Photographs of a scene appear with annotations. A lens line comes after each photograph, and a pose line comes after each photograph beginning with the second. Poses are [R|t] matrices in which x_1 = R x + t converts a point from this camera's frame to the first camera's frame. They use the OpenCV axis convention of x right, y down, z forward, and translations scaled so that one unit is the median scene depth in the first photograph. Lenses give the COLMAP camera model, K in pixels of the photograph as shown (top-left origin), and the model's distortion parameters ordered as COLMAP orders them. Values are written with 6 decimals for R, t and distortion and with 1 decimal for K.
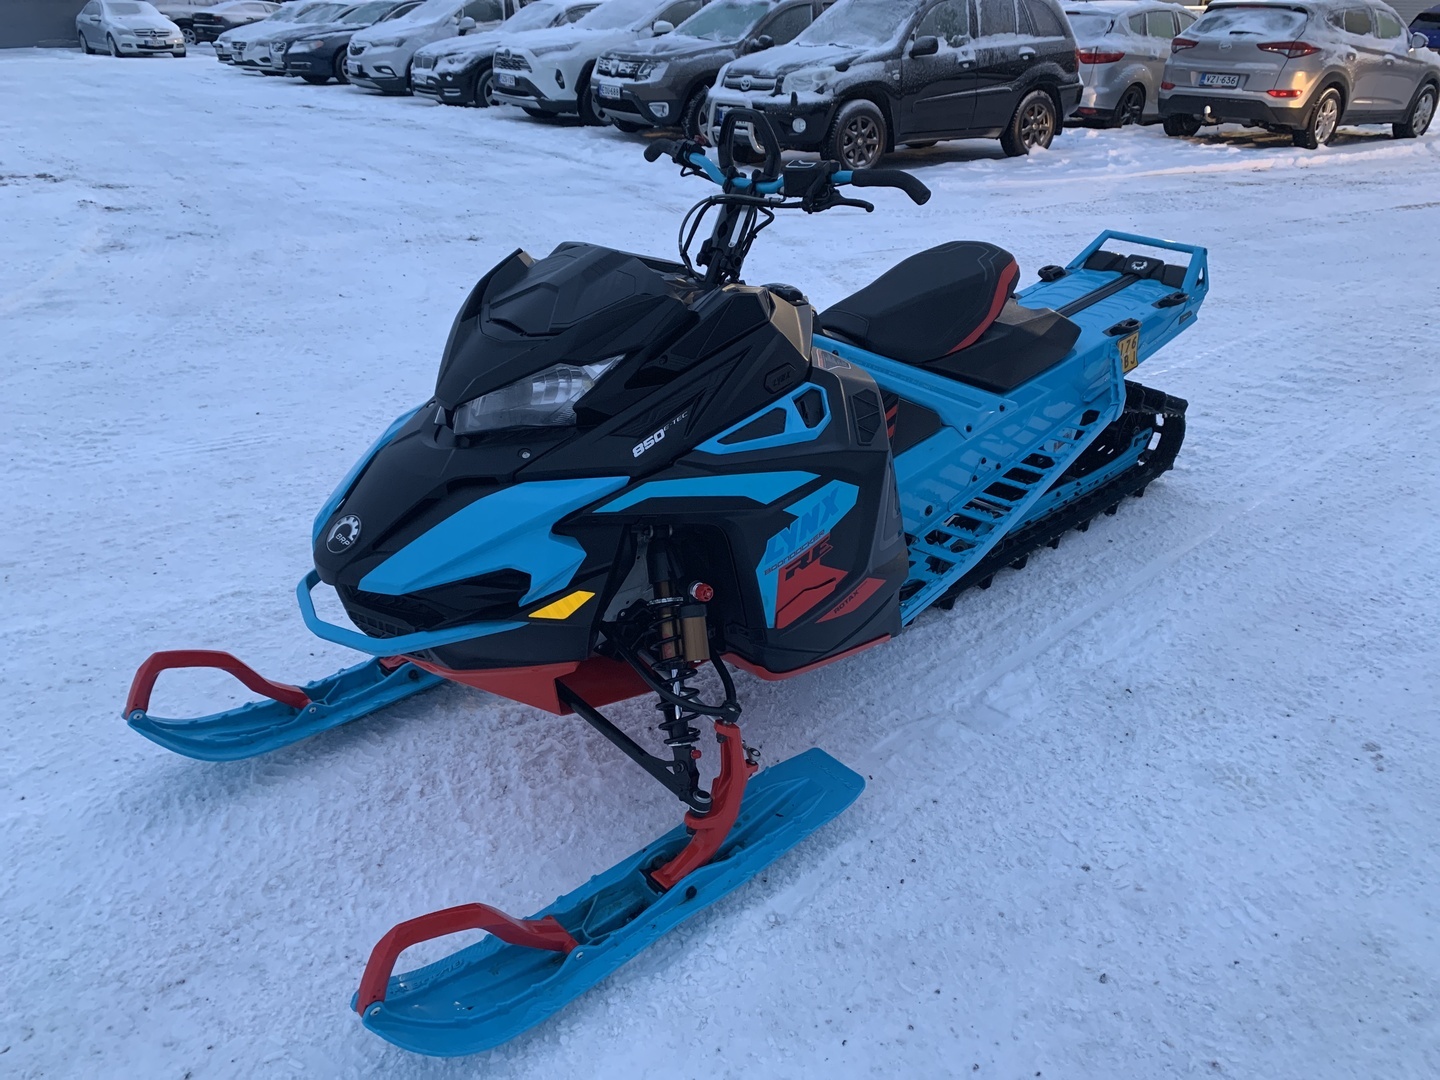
lens RADIAL K [[1115.7, 0, 718.8], [0, 1115.7, 552.2], [0, 0, 1]] dist [0.009550, 0.003814]
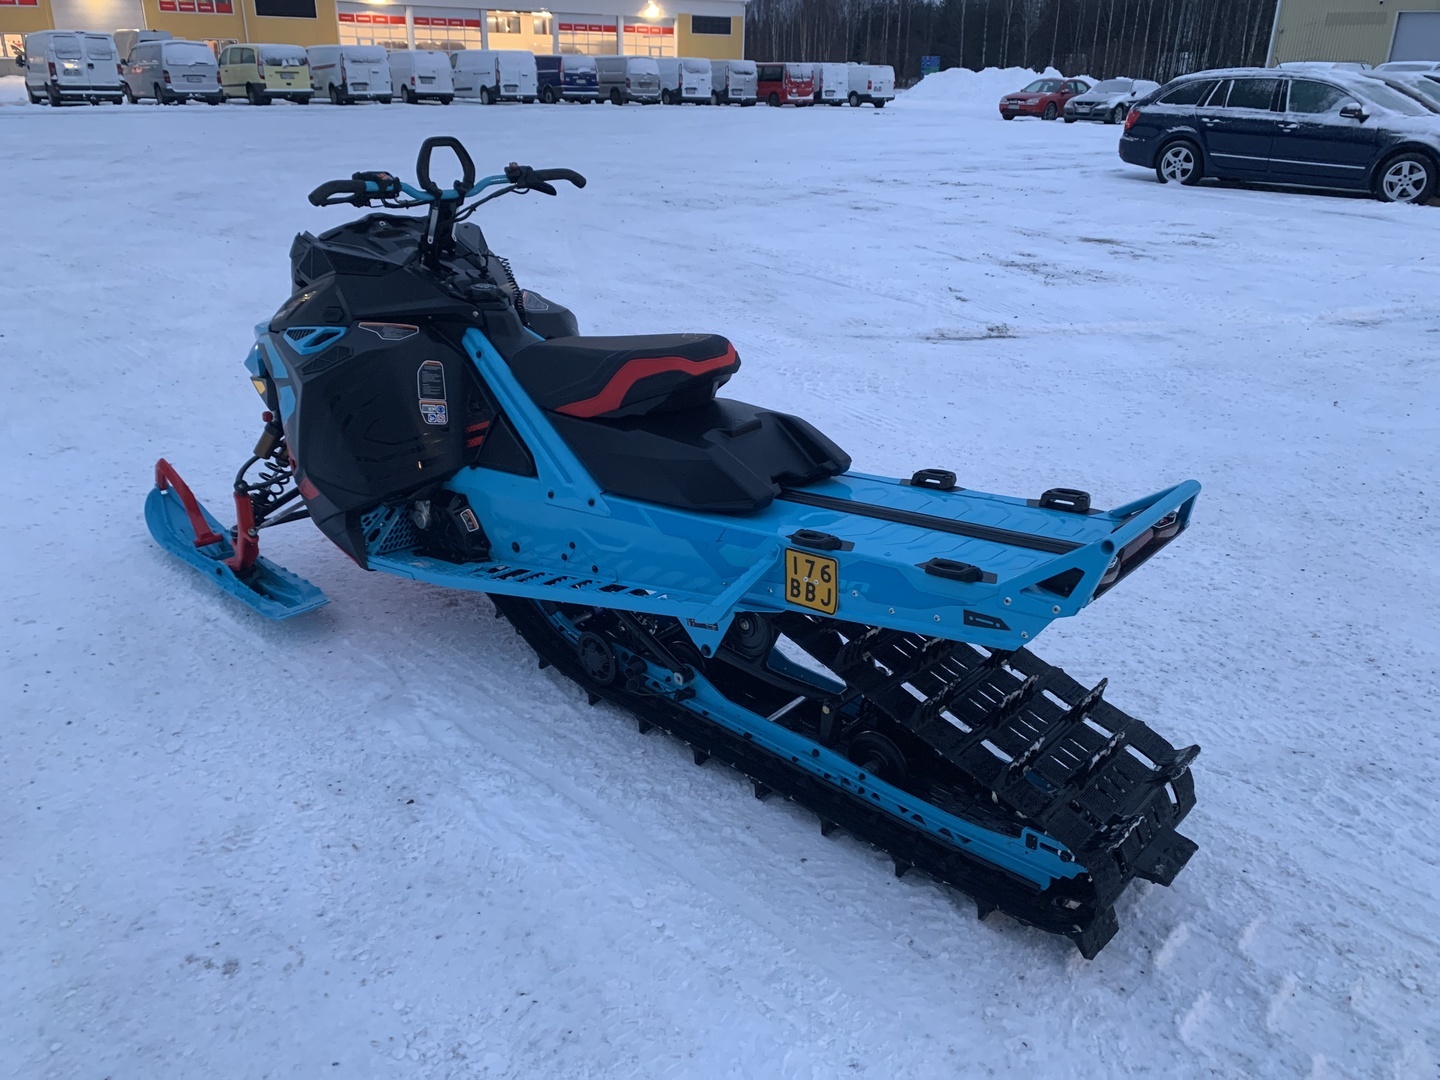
lens RADIAL K [[1123.6, 0, 708.1], [0, 1123.6, 545.9], [0, 0, 1]] dist [0.014171, -0.011519]
pose [[0.026433, 0.380128, -0.924556, 0.929187], [-0.448491, 0.831082, 0.328874, -0.369964], [0.893396, 0.405962, 0.192453, 0.787437]]
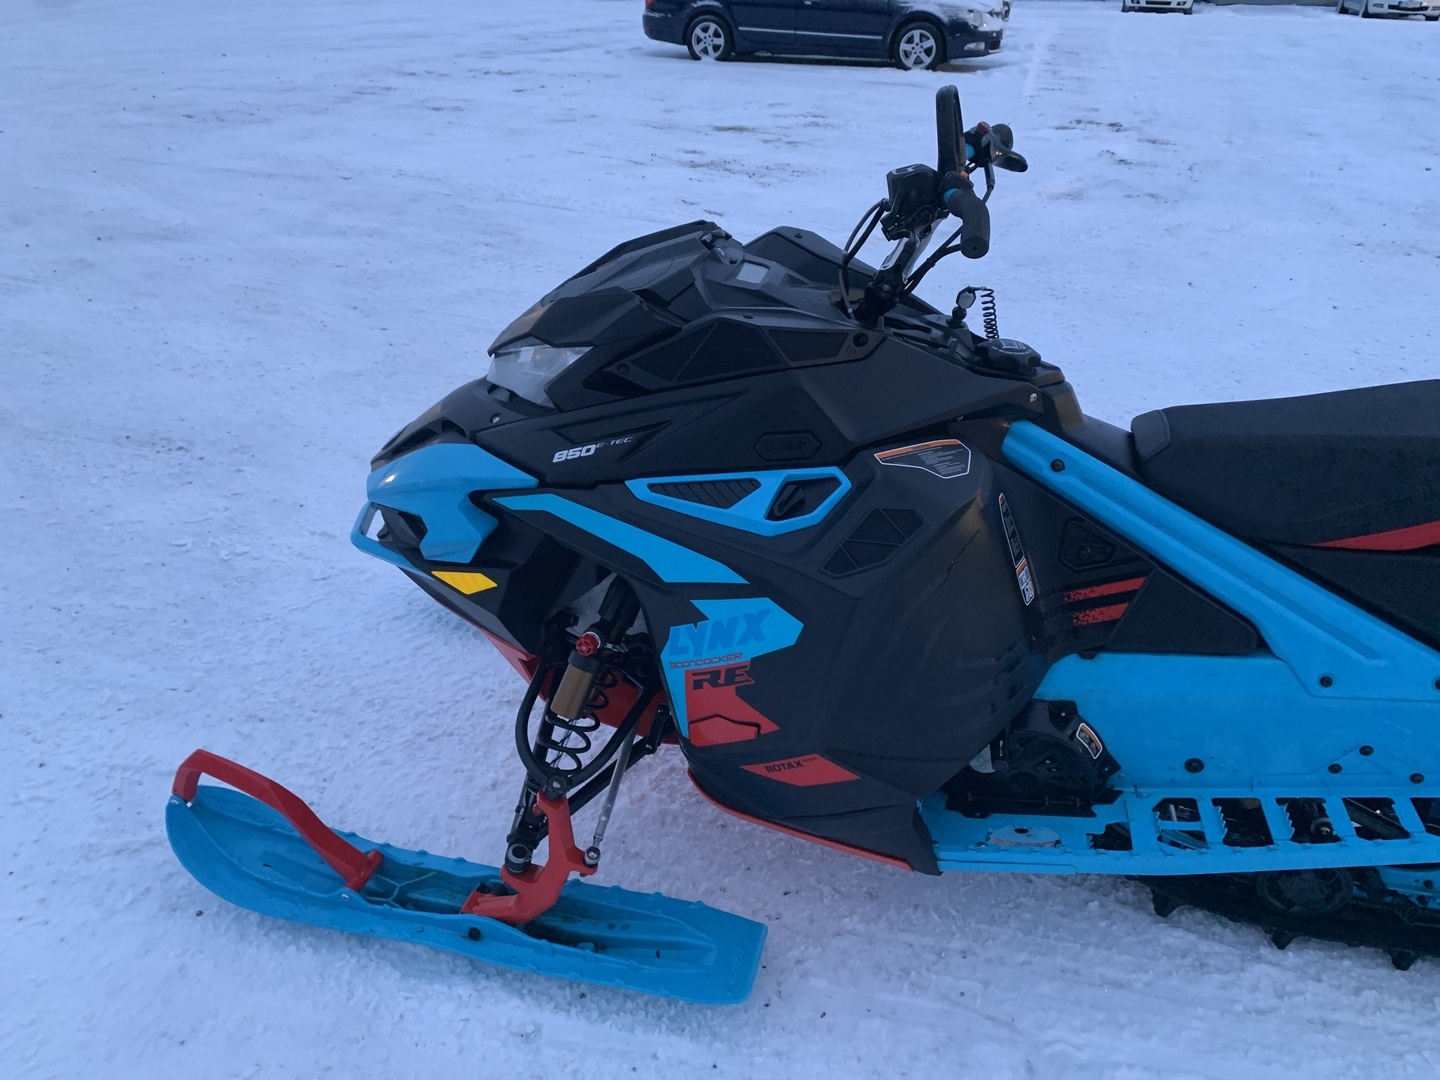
lens RADIAL K [[1135.0, 0, 720.0], [0, 1135.0, 540.0], [0, 0, 1]] dist [-0.007256, -0.005100]
pose [[0.529278, 0.389797, -0.753607, 0.387149], [-0.376290, 0.903929, 0.203271, -0.146213], [0.760441, 0.175987, 0.625106, 0.311932]]
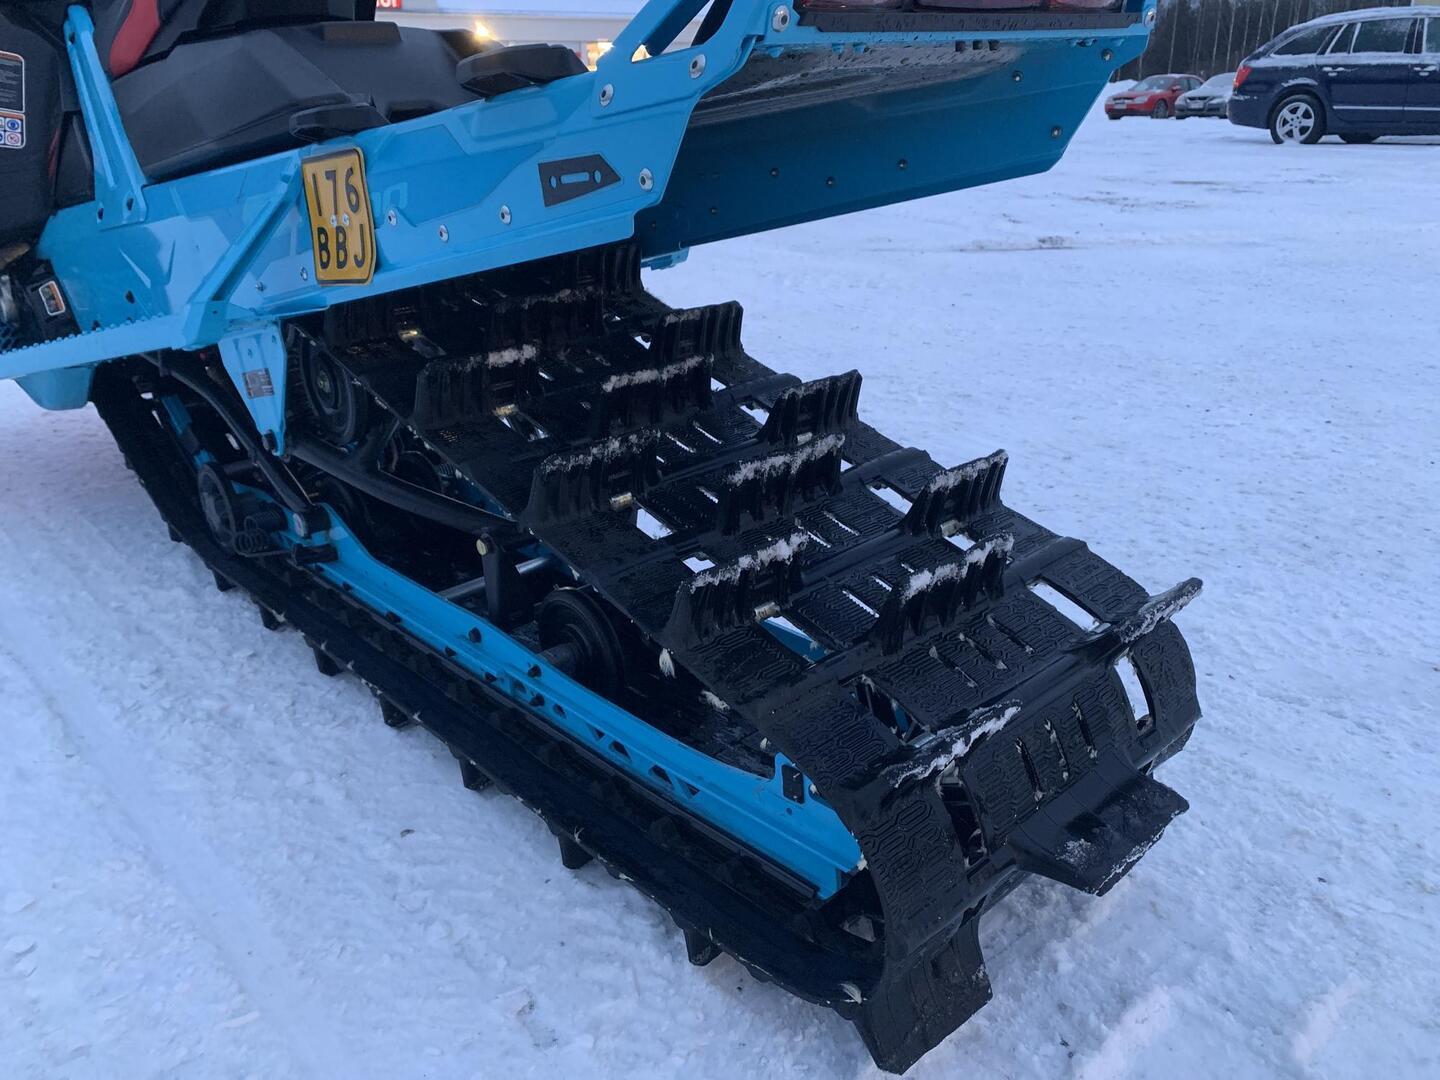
lens RADIAL K [[1123.6, 0, 708.1], [0, 1123.6, 545.9], [0, 0, 1]] dist [0.014171, -0.011519]
pose [[-0.065633, 0.349402, -0.934671, 0.639803], [-0.419599, 0.840187, 0.343546, -0.235172], [0.905334, 0.414735, 0.091465, 1.081208]]
